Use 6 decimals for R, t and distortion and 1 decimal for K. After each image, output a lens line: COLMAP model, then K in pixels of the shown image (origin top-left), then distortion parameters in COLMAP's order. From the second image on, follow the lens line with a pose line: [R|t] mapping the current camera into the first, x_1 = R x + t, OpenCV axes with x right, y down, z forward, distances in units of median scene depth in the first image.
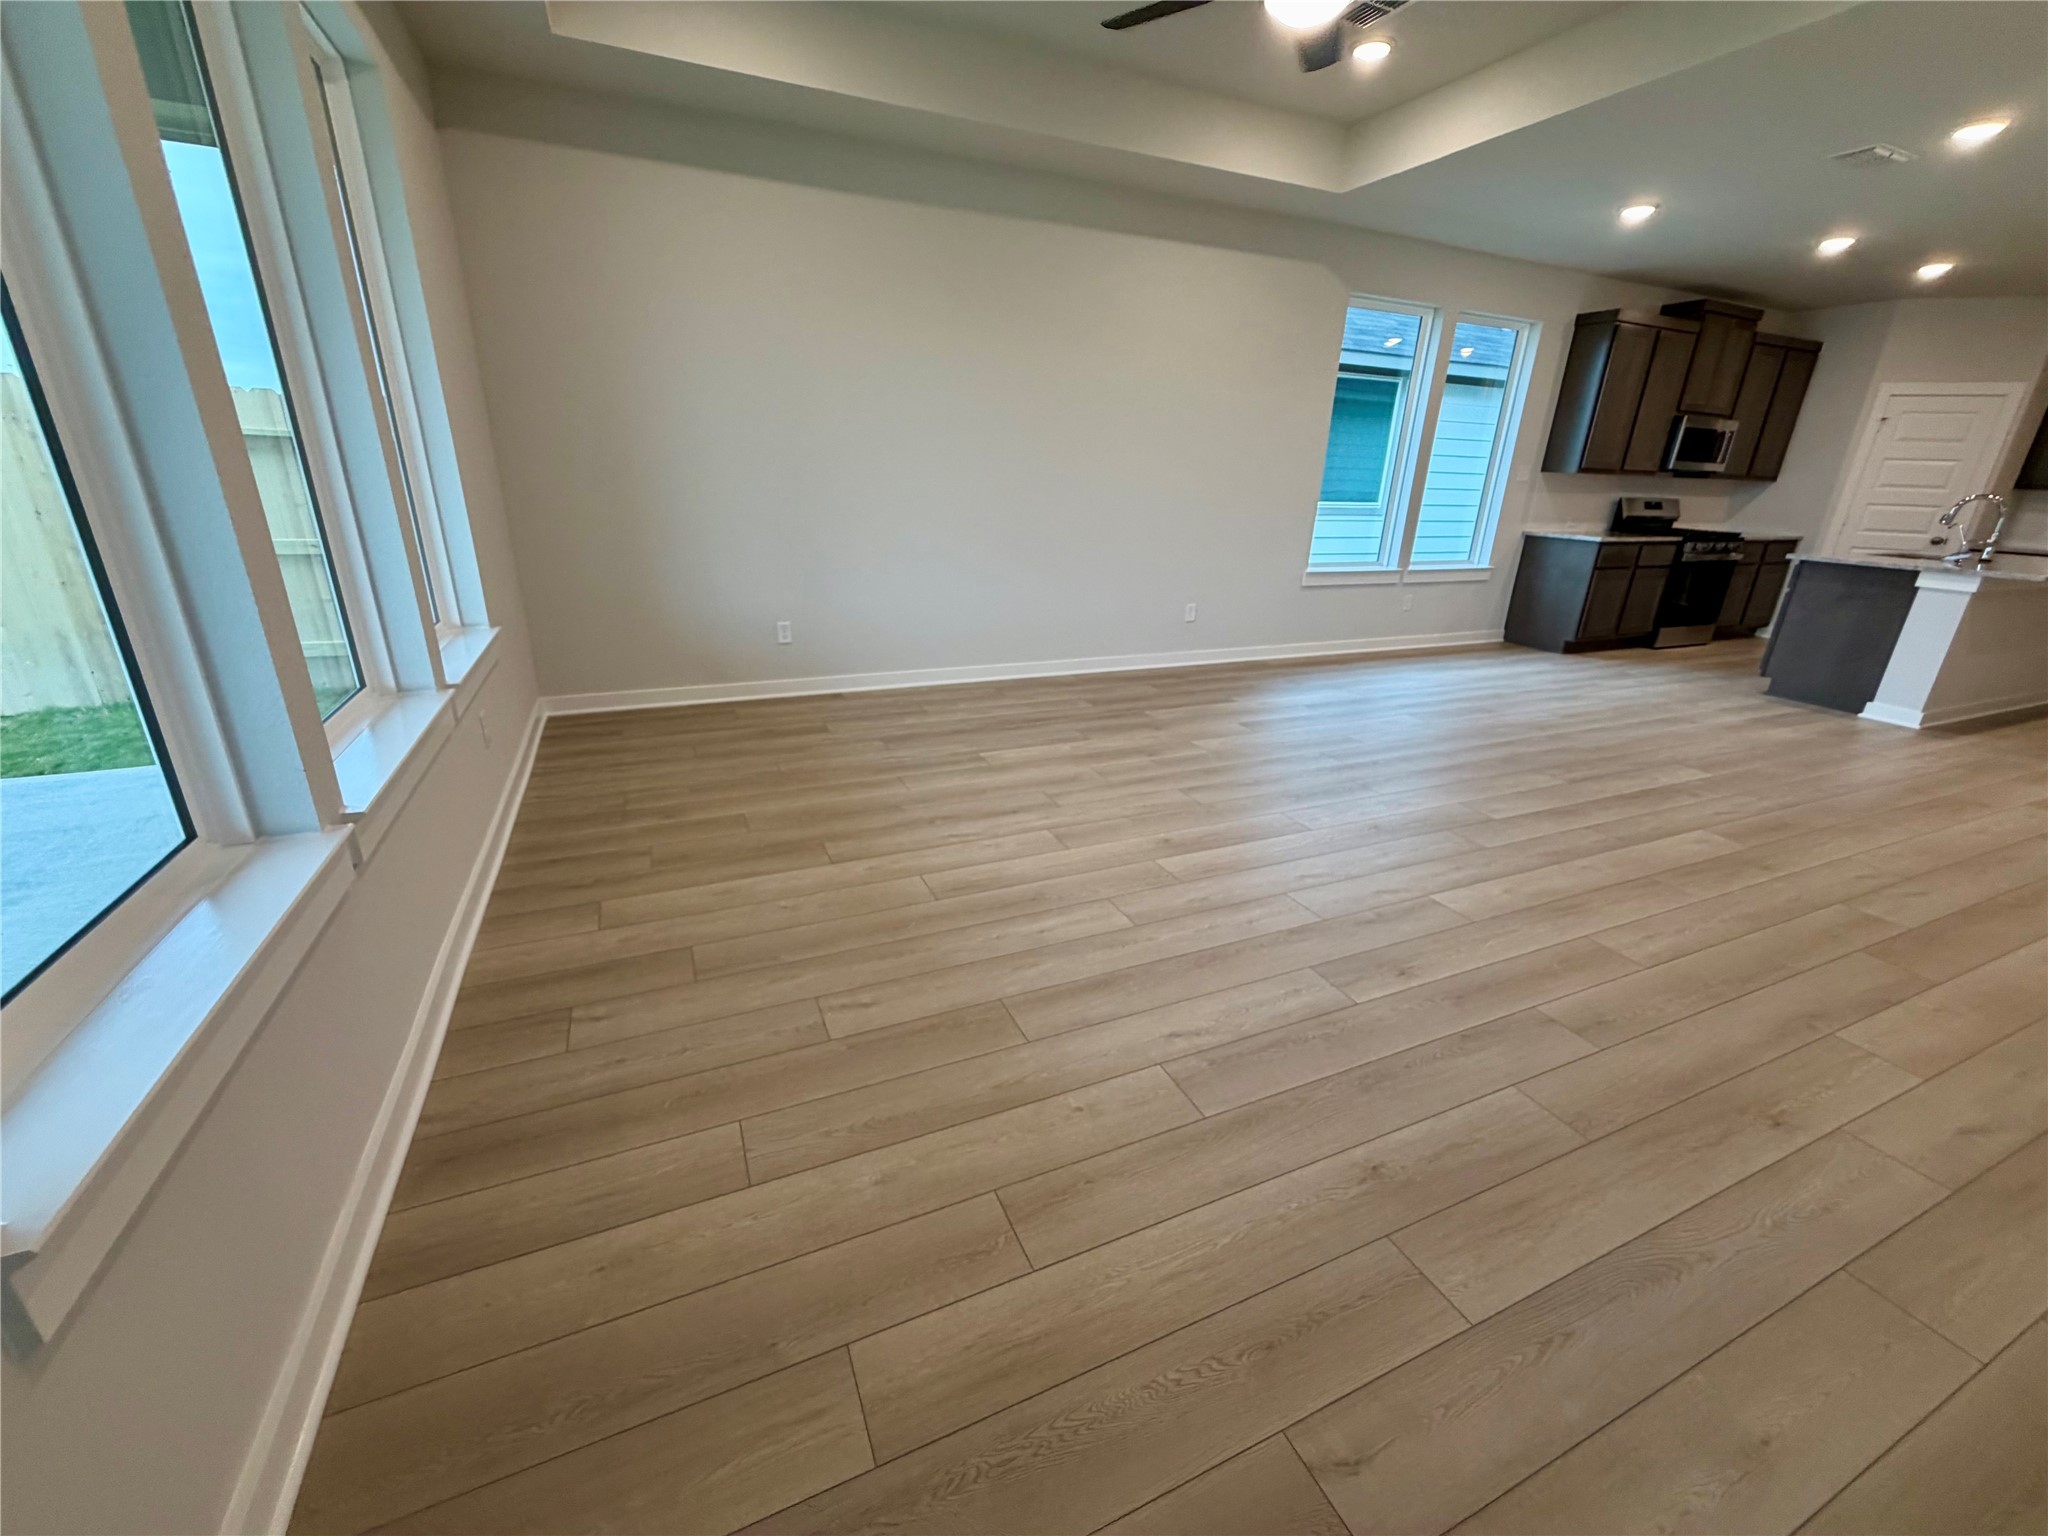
lens RADIAL K [[819.1, 0, 1021.2], [0, 819.1, 768.6], [0, 0, 1]] dist [0.001206, -0.000061]
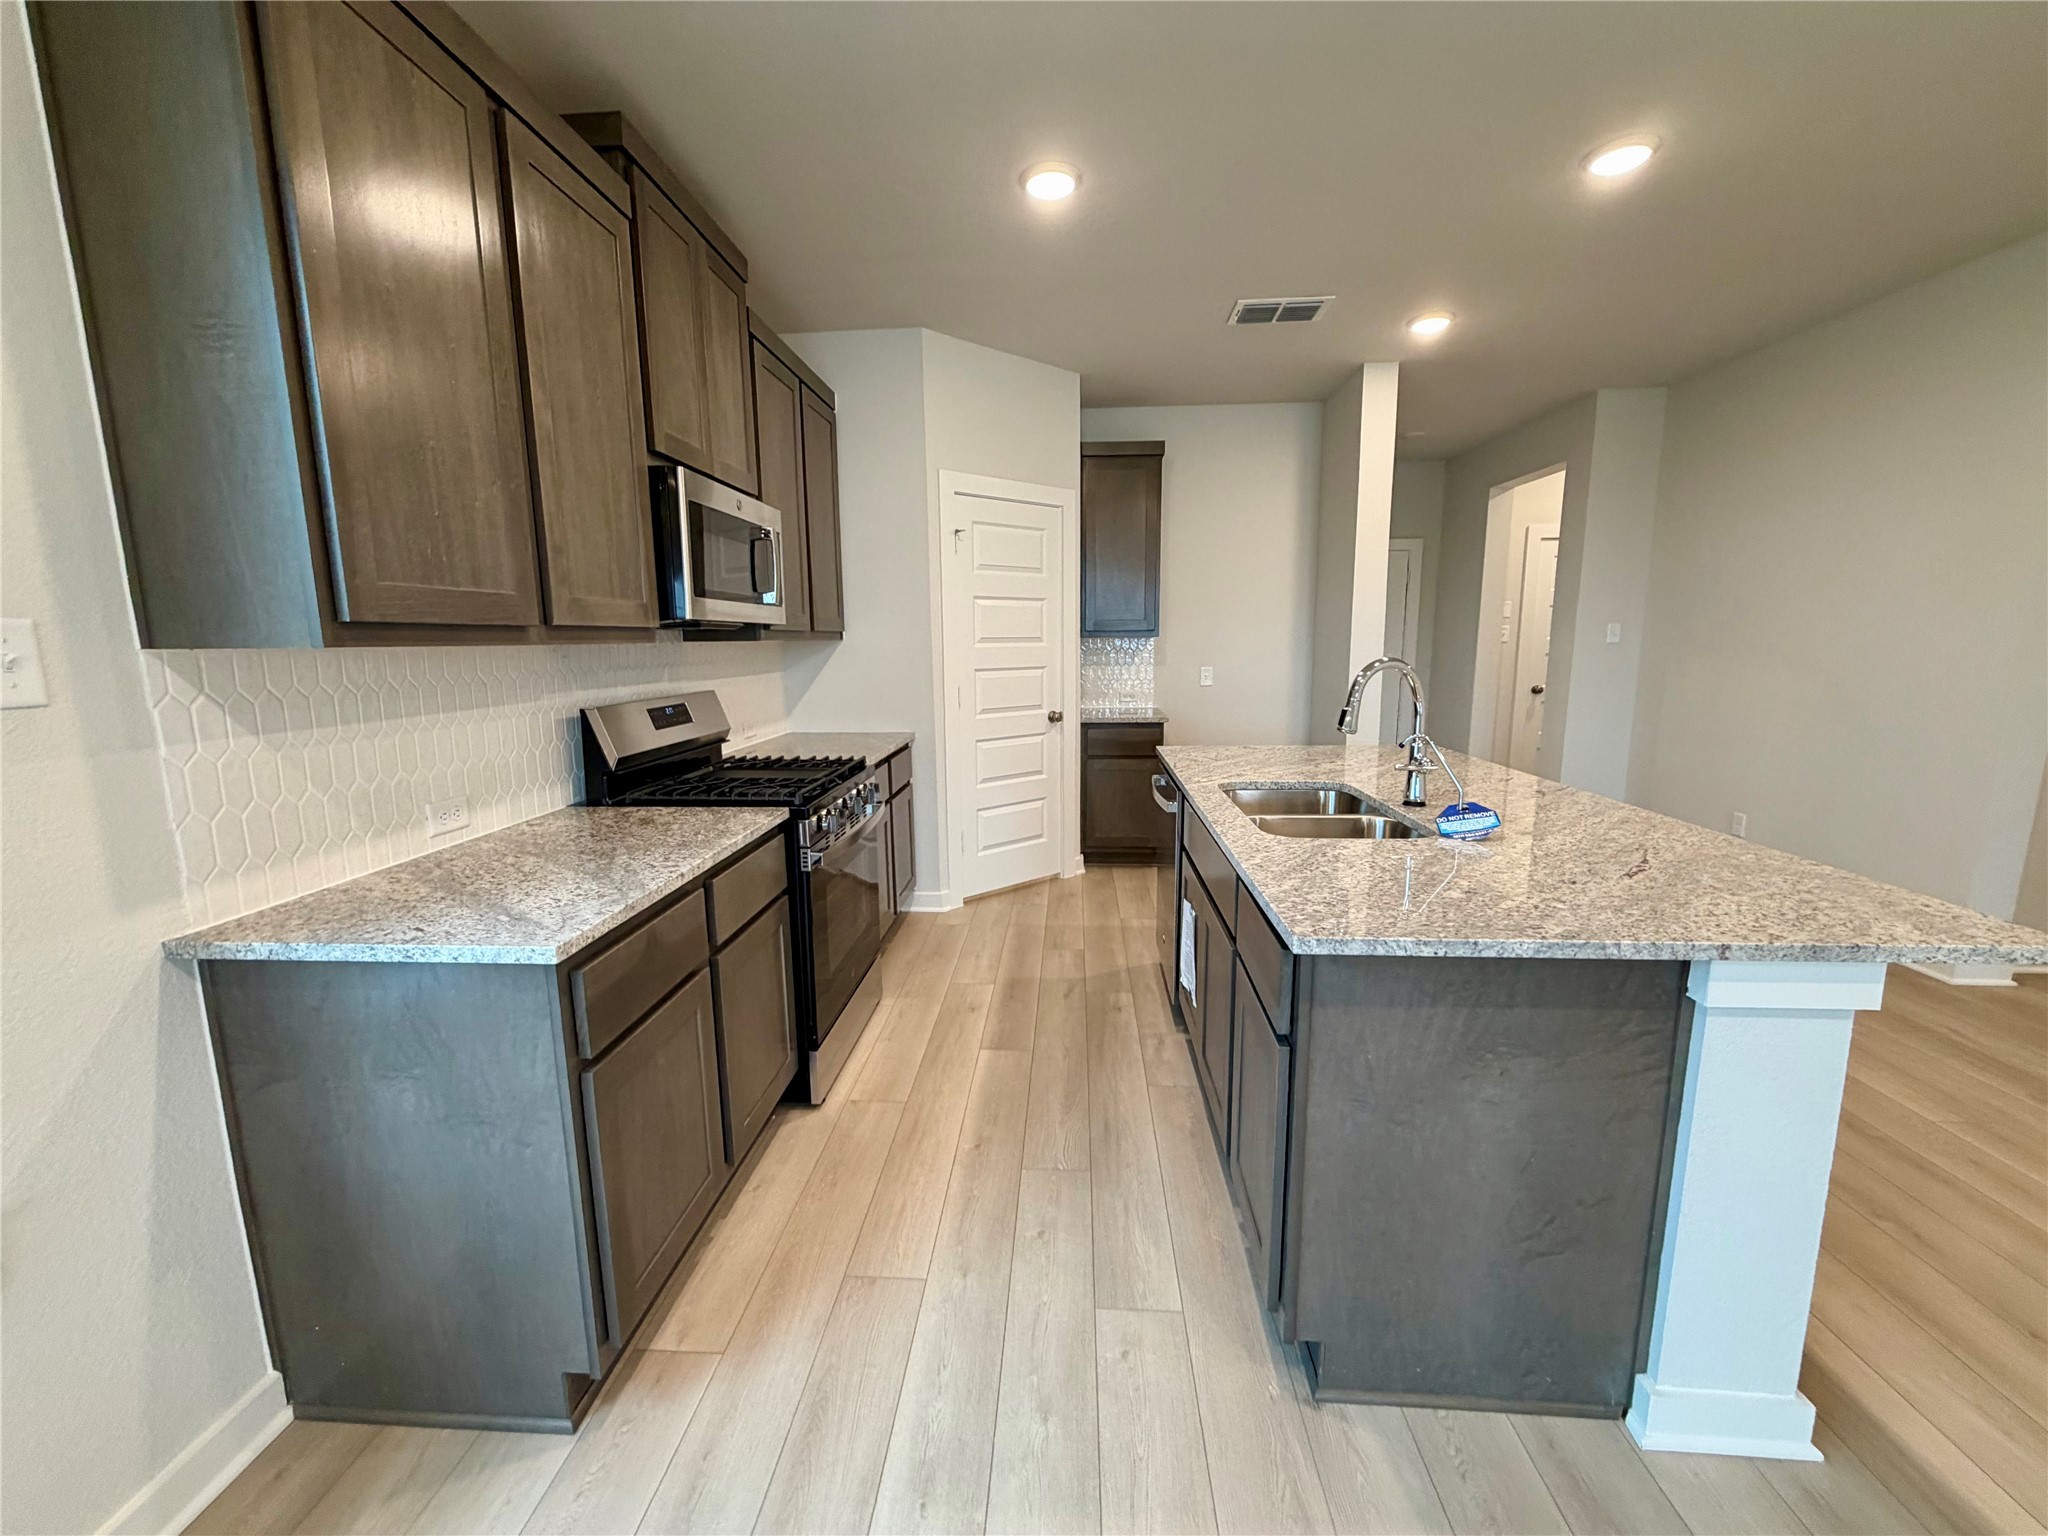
lens RADIAL K [[819.1, 0, 1021.2], [0, 819.1, 768.6], [0, 0, 1]] dist [0.001206, -0.000061]
pose [[0.462418, -0.177005, 0.868814, 1.150078], [0.330908, 0.943526, 0.016104, -0.558321], [-0.822599, 0.280051, 0.494876, 1.537275]]
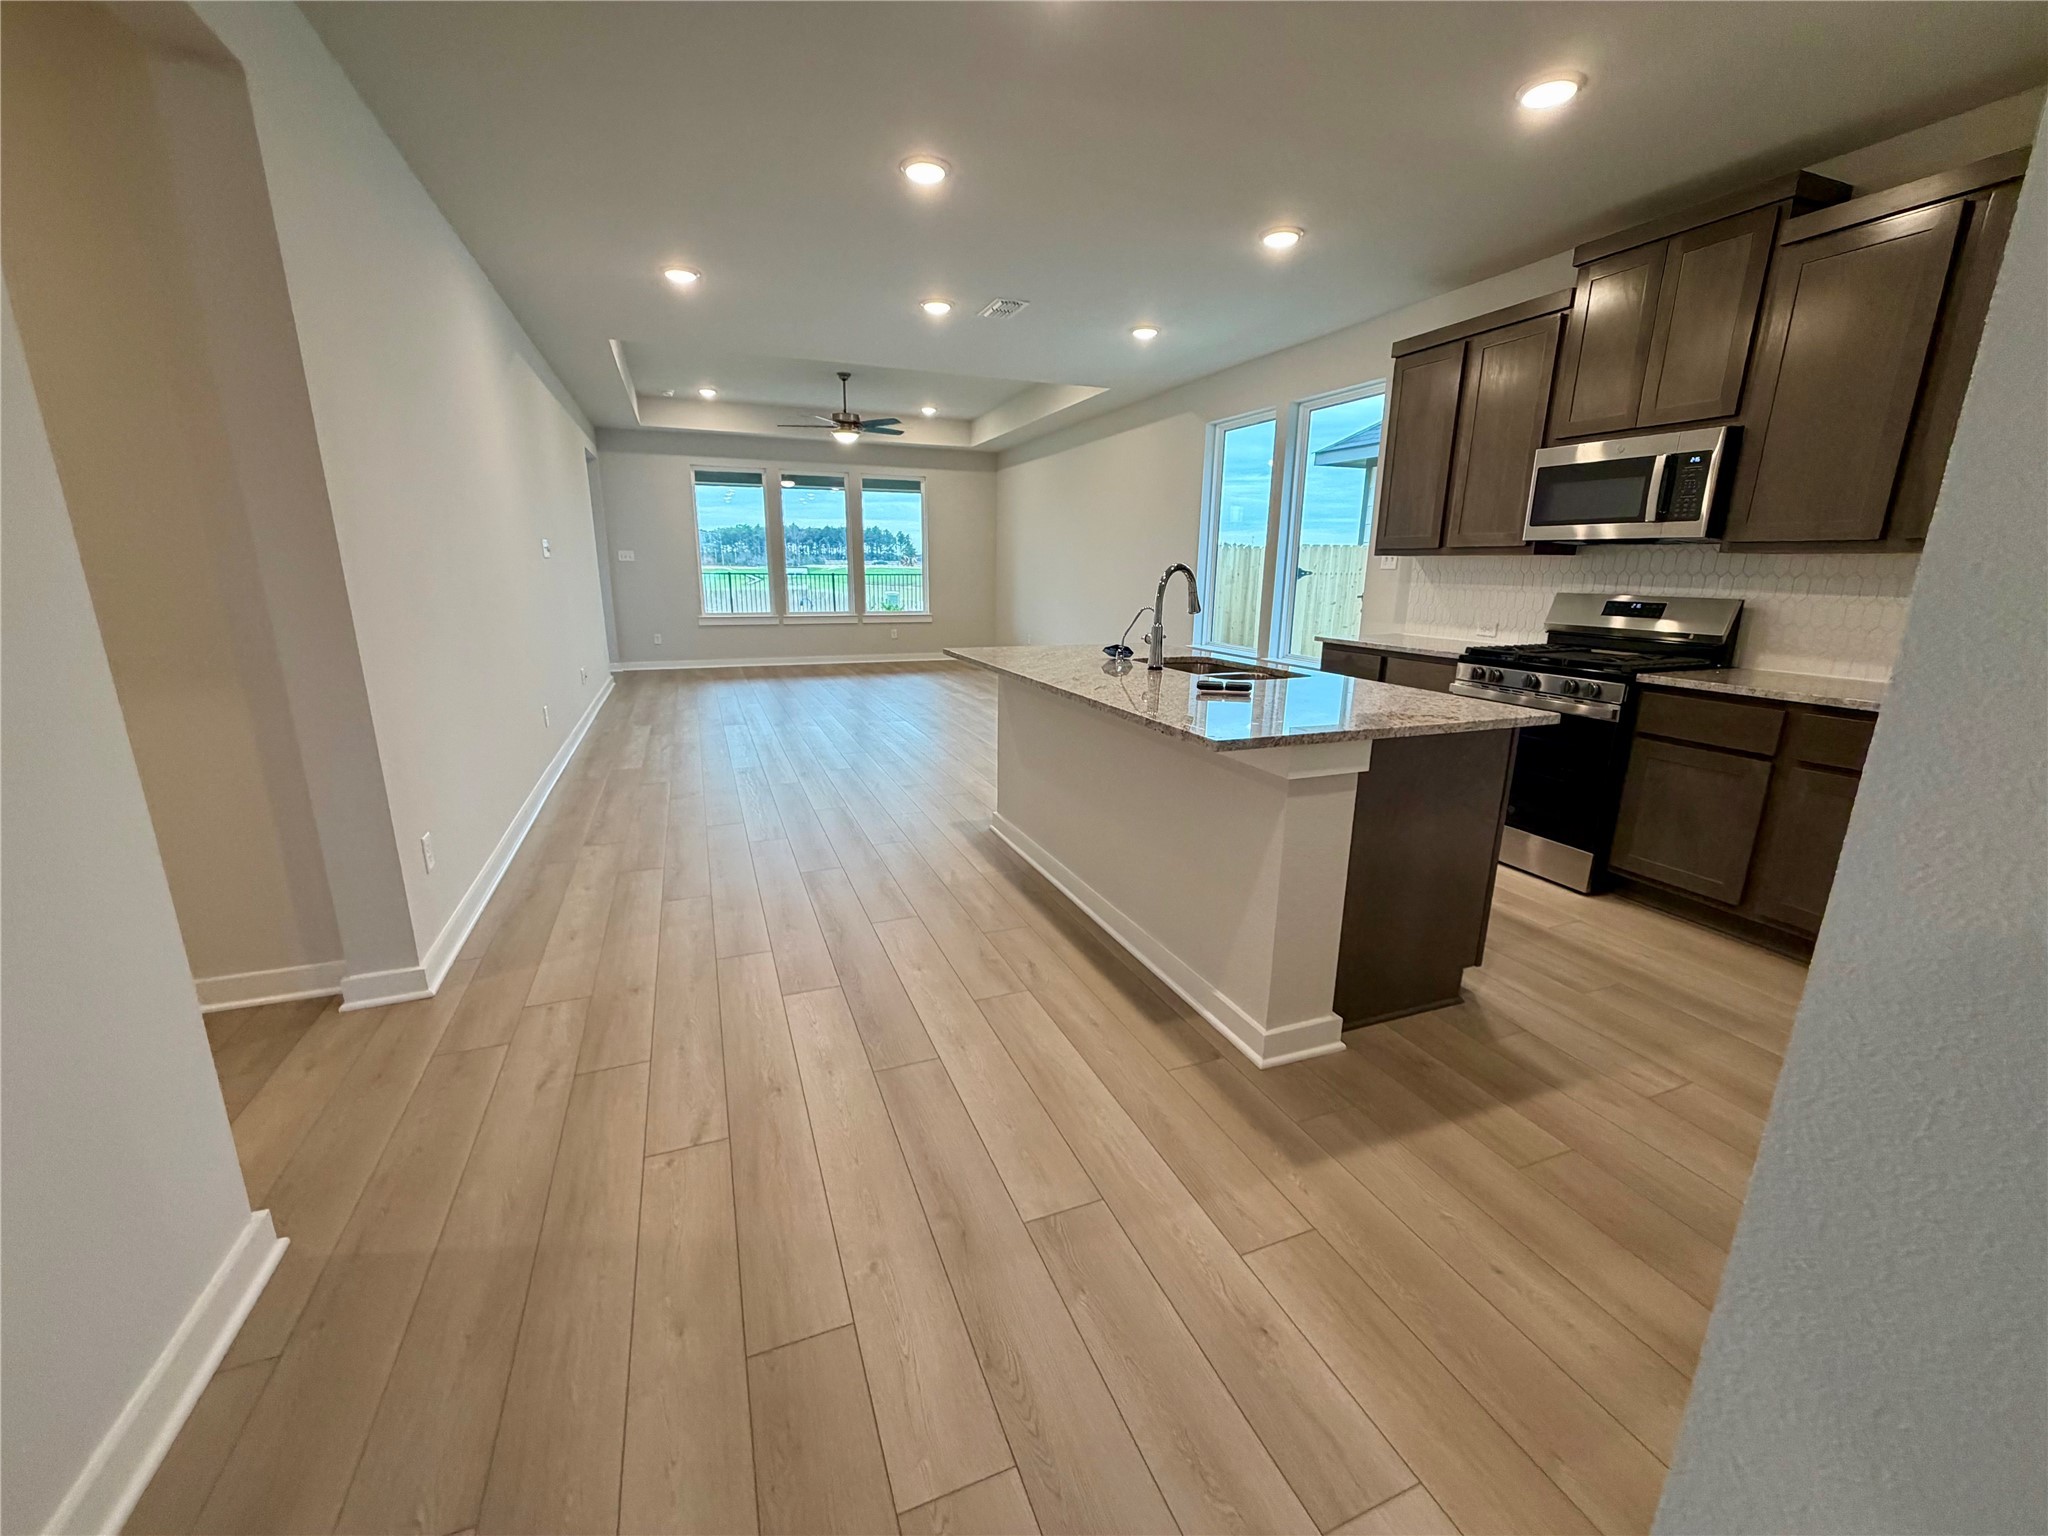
lens RADIAL K [[819.1, 0, 1021.2], [0, 819.1, 768.6], [0, 0, 1]] dist [0.001206, -0.000061]
pose [[-0.041325, 0.210790, -0.976657, 2.888558], [-0.358219, 0.909383, 0.211428, -0.448973], [0.932723, 0.358594, 0.037929, 1.467192]]
